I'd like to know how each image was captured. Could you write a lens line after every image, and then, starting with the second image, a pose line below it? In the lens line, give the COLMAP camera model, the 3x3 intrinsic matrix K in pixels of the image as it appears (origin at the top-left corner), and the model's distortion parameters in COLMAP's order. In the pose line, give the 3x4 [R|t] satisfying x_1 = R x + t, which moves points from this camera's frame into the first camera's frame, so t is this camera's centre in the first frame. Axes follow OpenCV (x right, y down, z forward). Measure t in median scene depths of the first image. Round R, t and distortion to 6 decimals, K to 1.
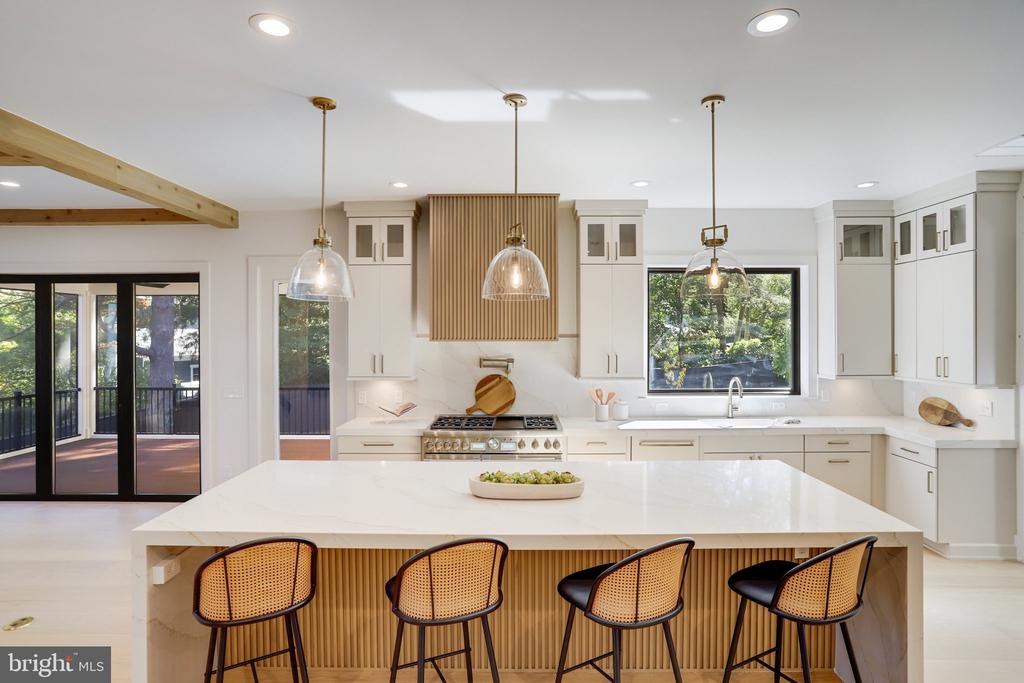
lens RADIAL K [[501.4, 0, 512.0], [0, 501.4, 341.5], [0, 0, 1]] dist [-0.001175, -0.000076]
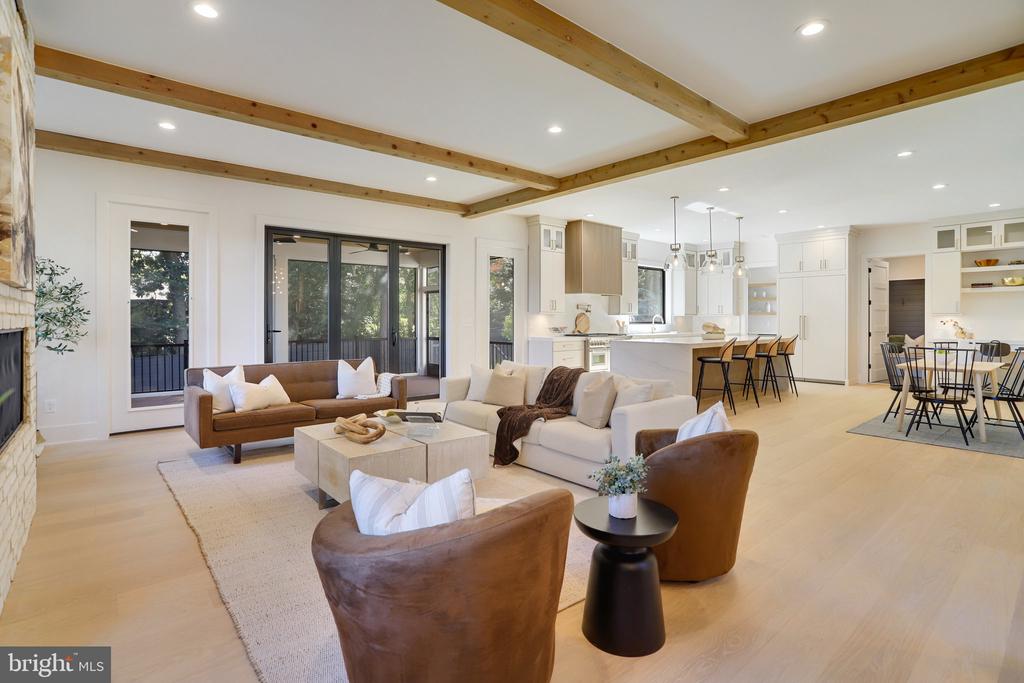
lens RADIAL K [[501.4, 0, 512.0], [0, 501.4, 341.5], [0, 0, 1]] dist [-0.001175, -0.000076]
pose [[0.750393, -0.026290, 0.660469, -1.524729], [0.003812, 0.999364, 0.035448, 0.103728], [-0.660981, -0.024082, 0.750016, -0.267169]]
